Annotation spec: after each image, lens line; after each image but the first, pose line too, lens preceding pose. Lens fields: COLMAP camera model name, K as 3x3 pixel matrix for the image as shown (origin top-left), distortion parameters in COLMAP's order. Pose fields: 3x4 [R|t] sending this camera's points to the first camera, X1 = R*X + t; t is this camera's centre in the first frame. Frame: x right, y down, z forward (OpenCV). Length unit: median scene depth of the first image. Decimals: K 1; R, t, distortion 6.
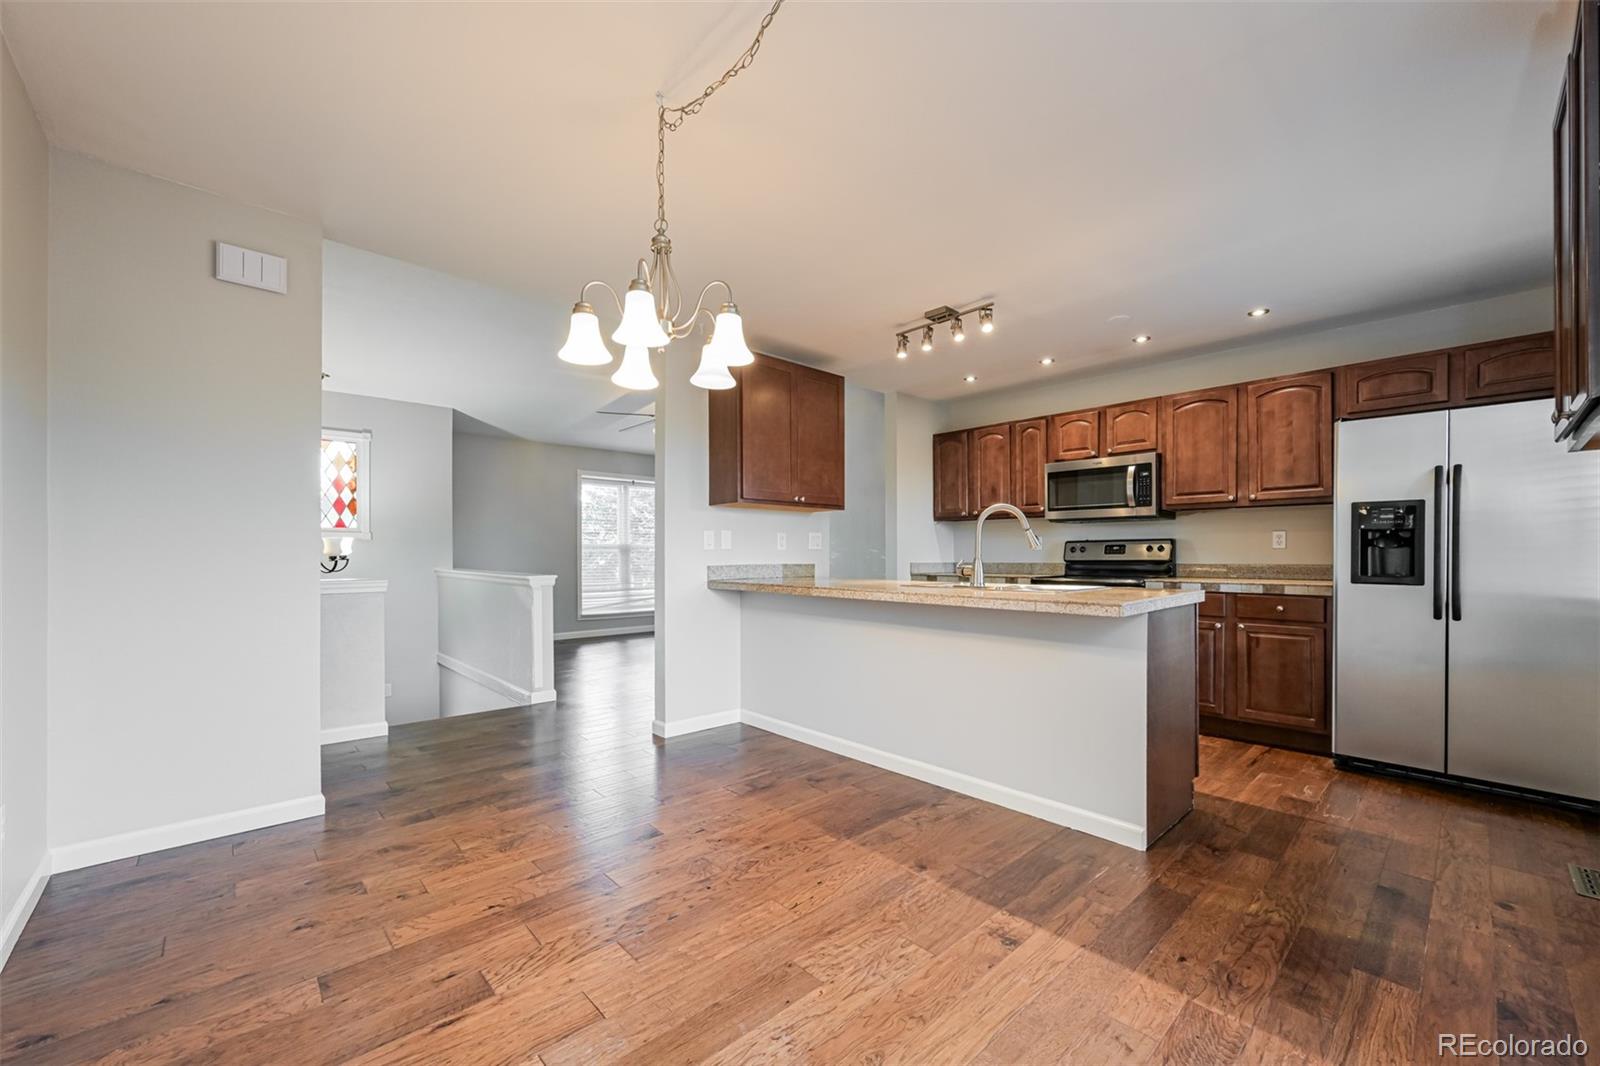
lens RADIAL K [[626.7, 0, 802.8], [0, 626.7, 553.0], [0, 0, 1]] dist [-0.002251, 0.000527]
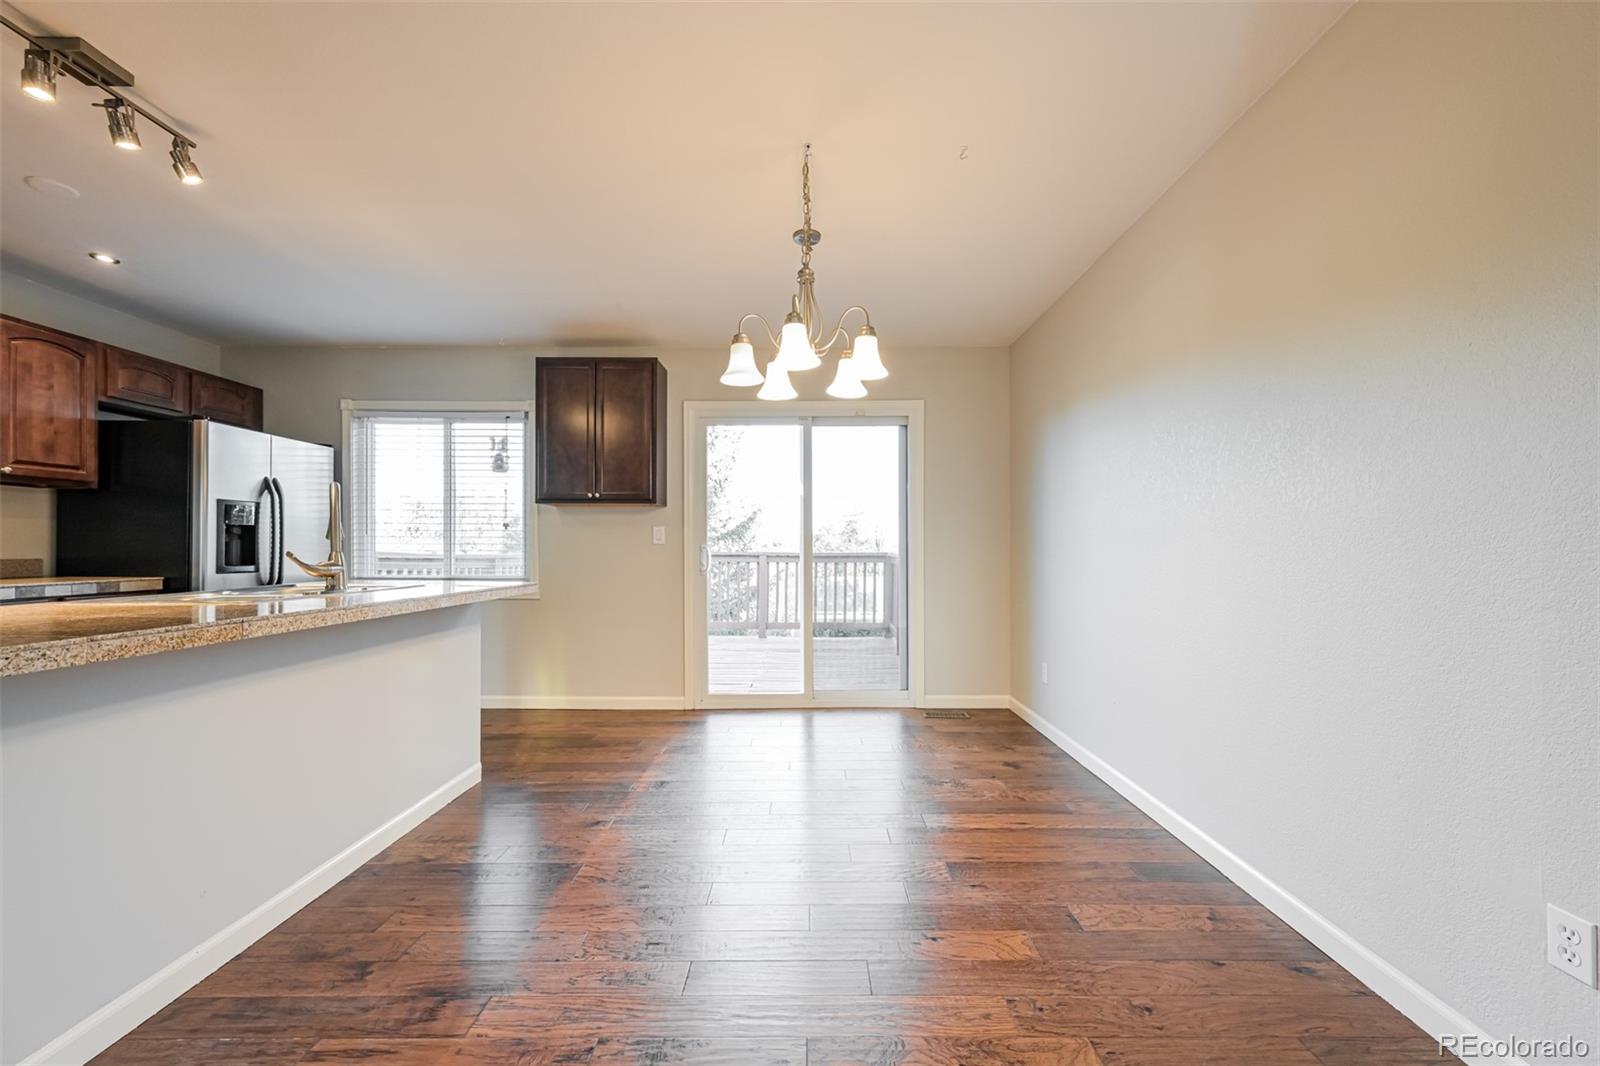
lens RADIAL K [[626.7, 0, 802.4], [0, 626.7, 542.6], [0, 0, 1]] dist [-0.002251, 0.000527]
pose [[-0.724285, 0.004684, 0.689485, -0.468399], [-0.002635, 0.999951, -0.009561, 0.002195], [-0.689496, -0.008742, -0.724237, 0.852373]]
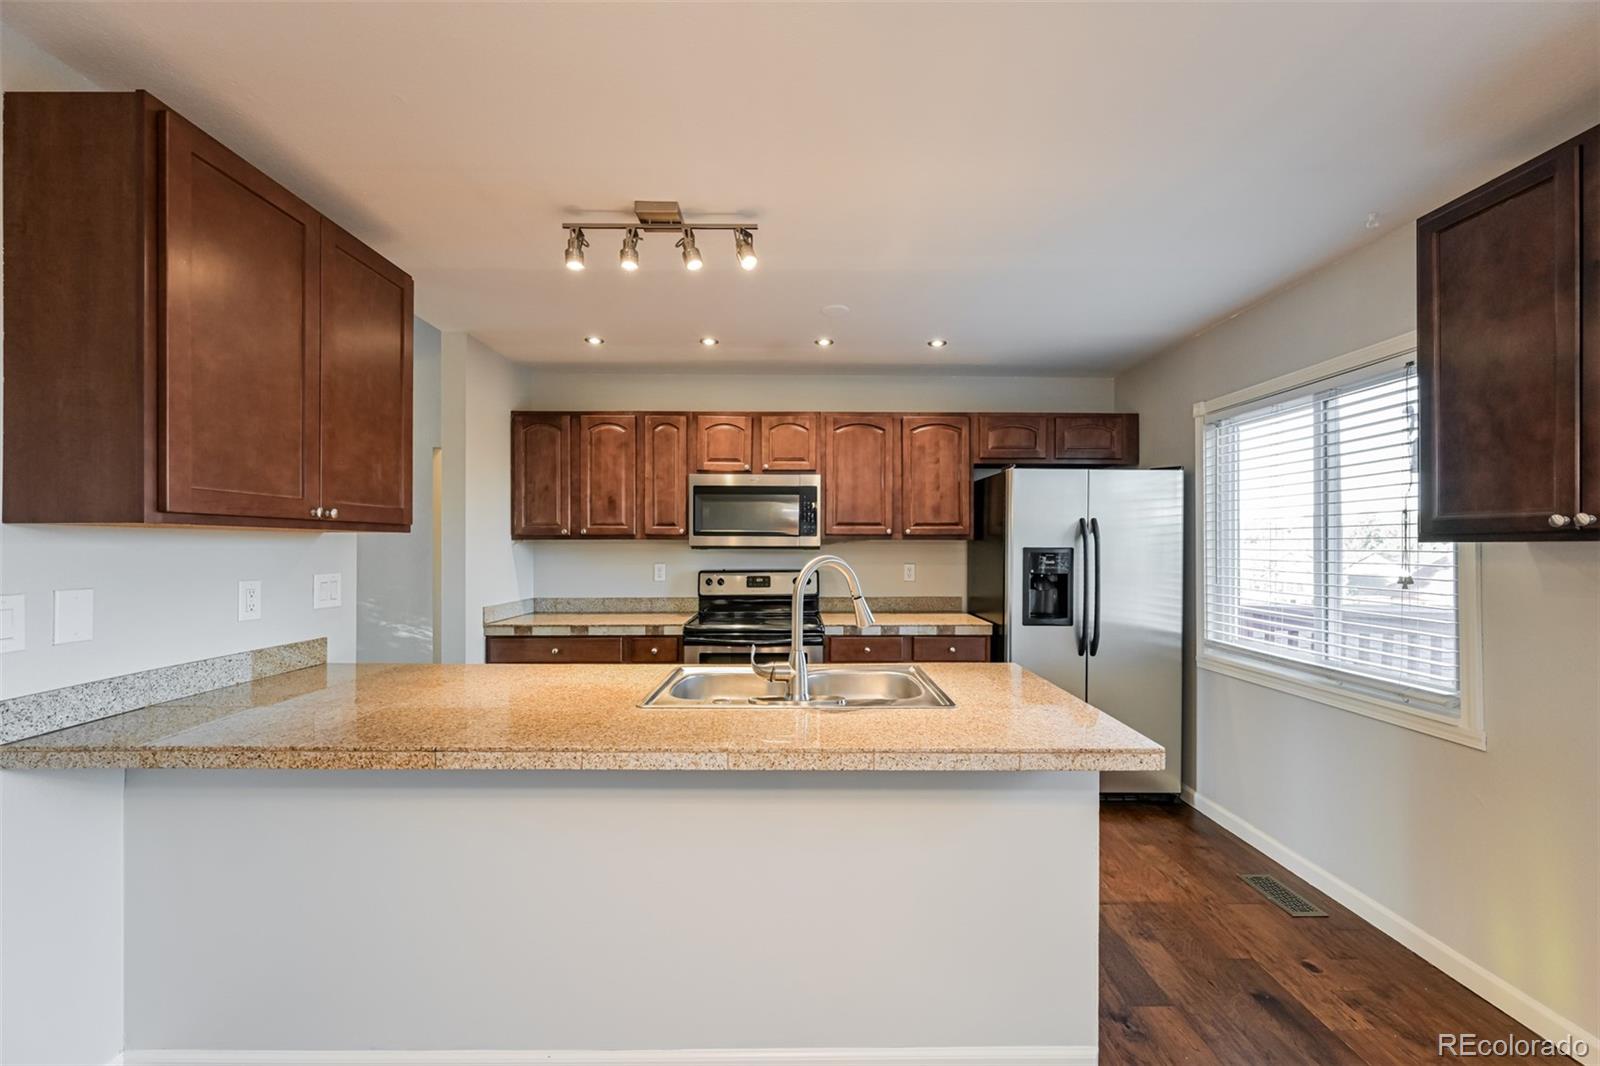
lens RADIAL K [[626.7, 0, 801.5], [0, 626.7, 542.6], [0, 0, 1]] dist [-0.002251, 0.000527]
pose [[0.675405, 0.006642, 0.737417, -0.106429], [-0.003676, 0.999977, -0.005639, -0.063886], [-0.737438, 0.001098, 0.675414, 0.448030]]
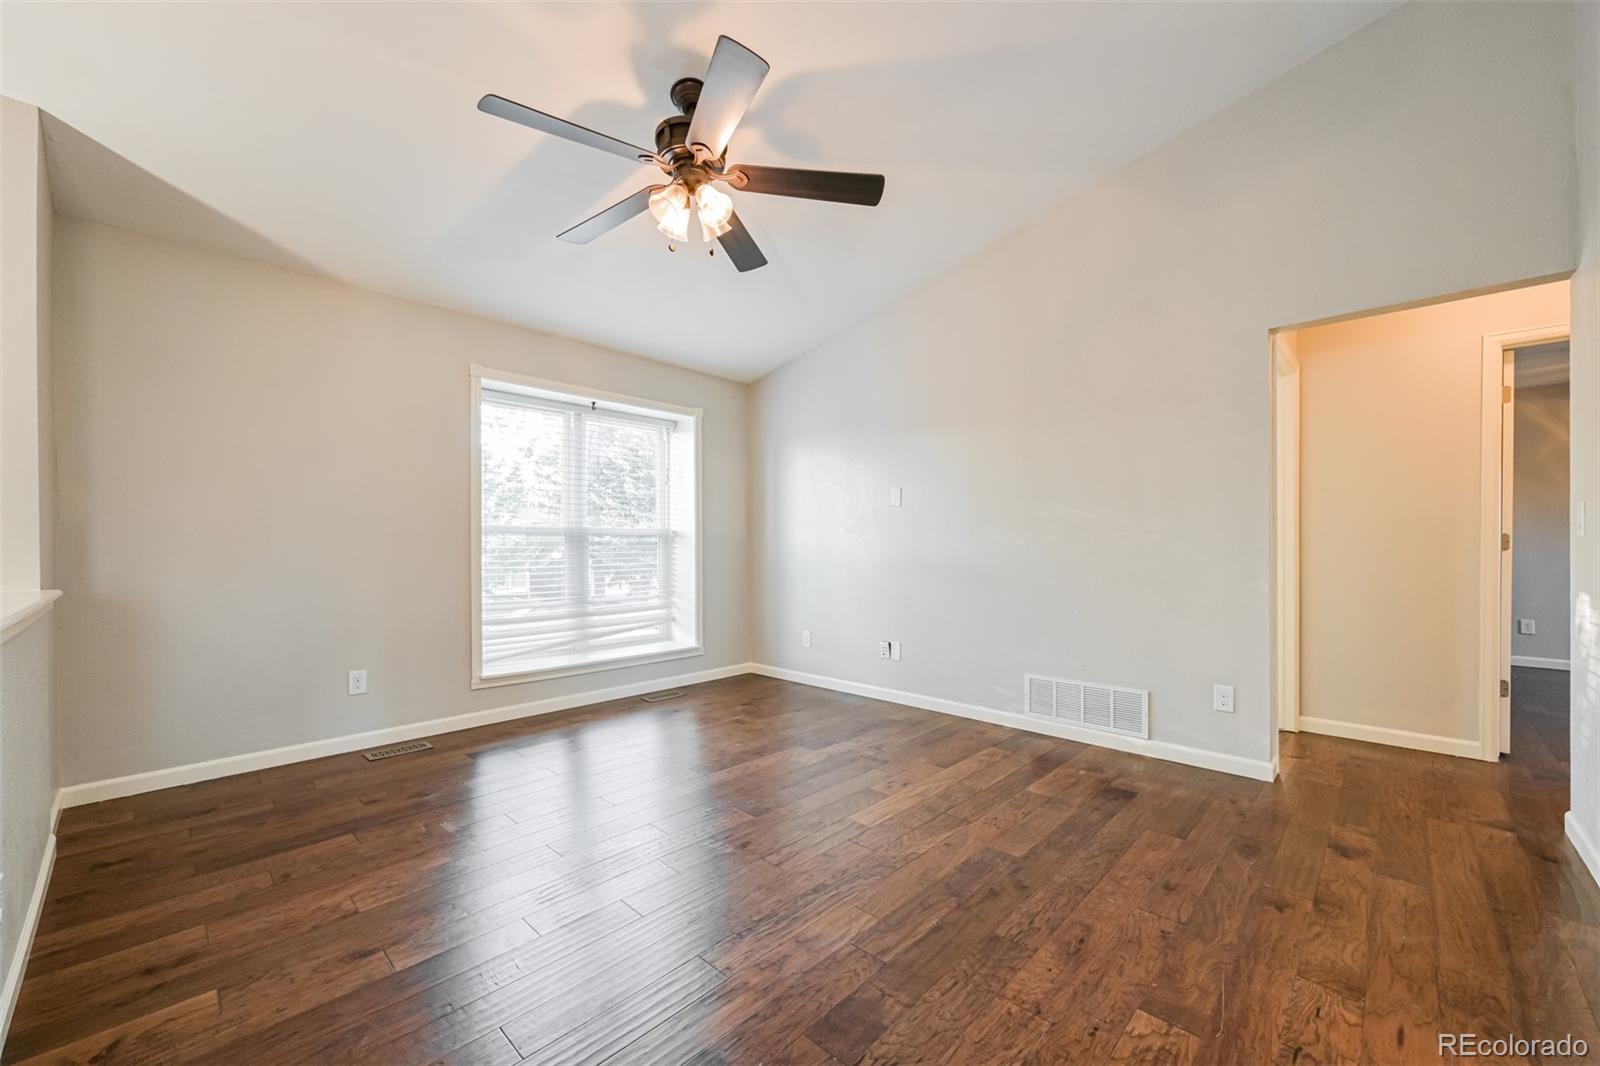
lens RADIAL K [[626.7, 0, 798.5], [0, 626.7, 548.9], [0, 0, 1]] dist [-0.002251, 0.000527]
pose [[0.998638, 0.001006, 0.052155, -0.290302], [-0.001168, 0.999995, 0.003075, 0.001493], [-0.052152, -0.003131, 0.998634, 1.069697]]
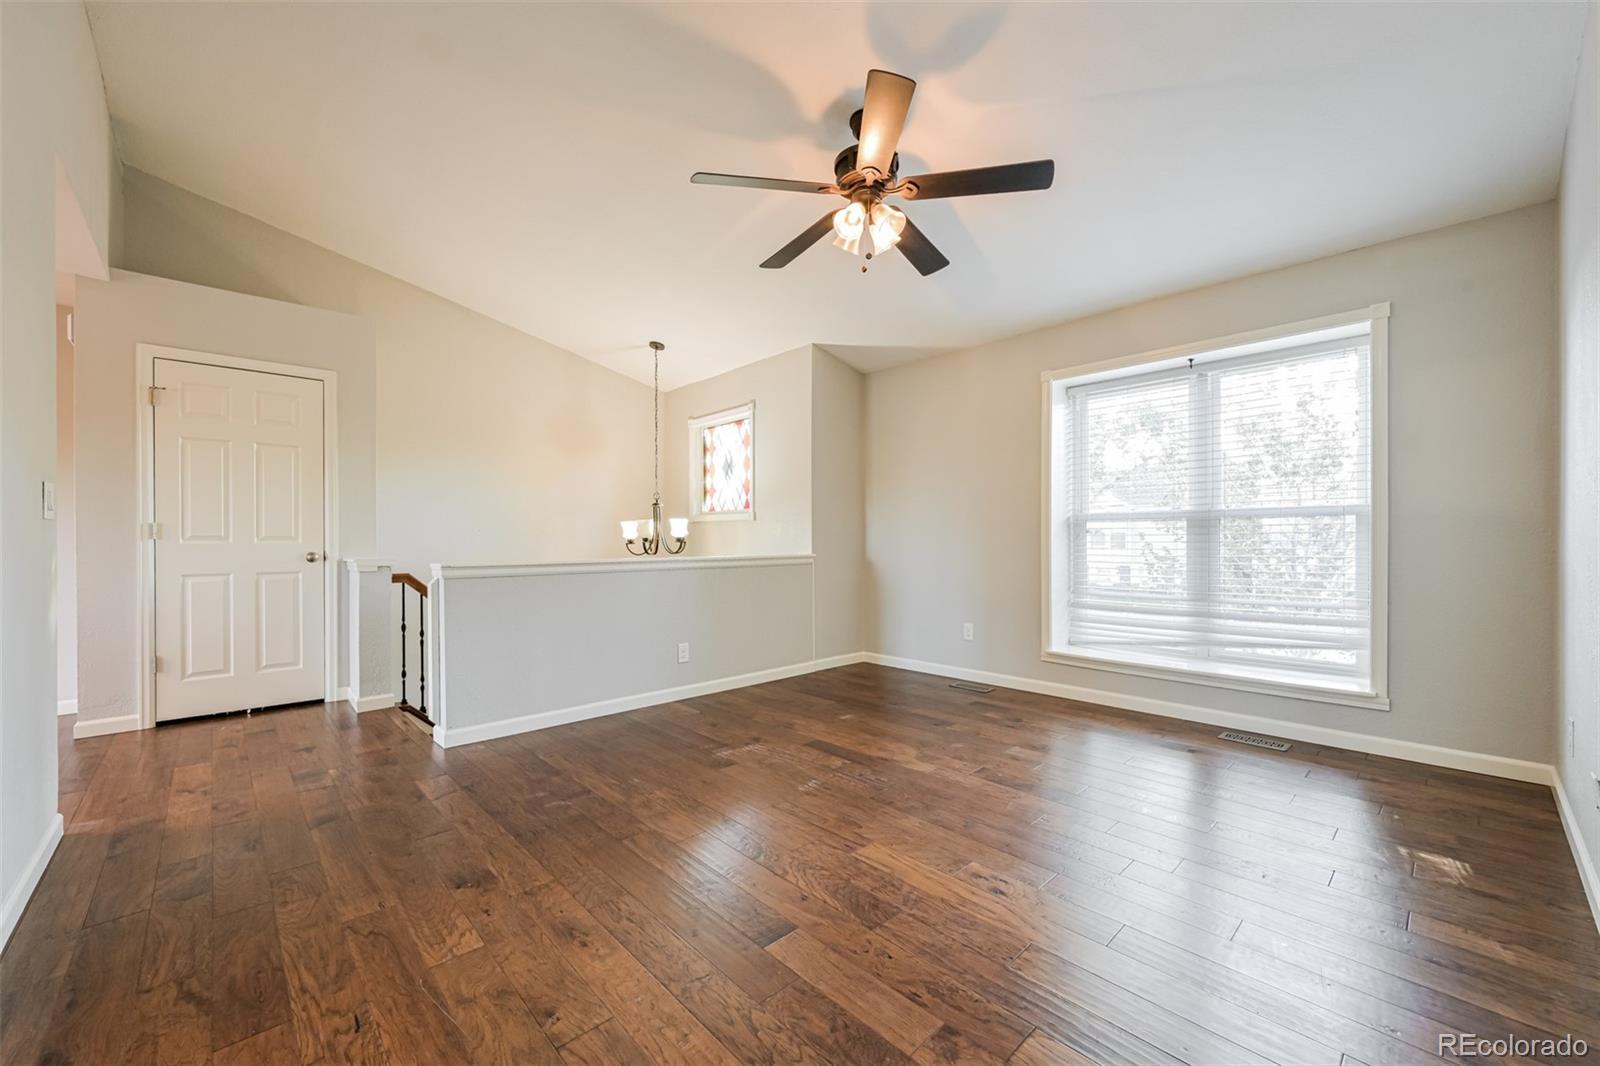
lens RADIAL K [[626.7, 0, 805.0], [0, 626.7, 536.1], [0, 0, 1]] dist [-0.002251, 0.000527]
pose [[0.005124, -0.003374, -0.999981, 0.334704], [0.001020, 0.999994, -0.003368, 0.009246], [0.999986, -0.001003, 0.005127, 1.630354]]
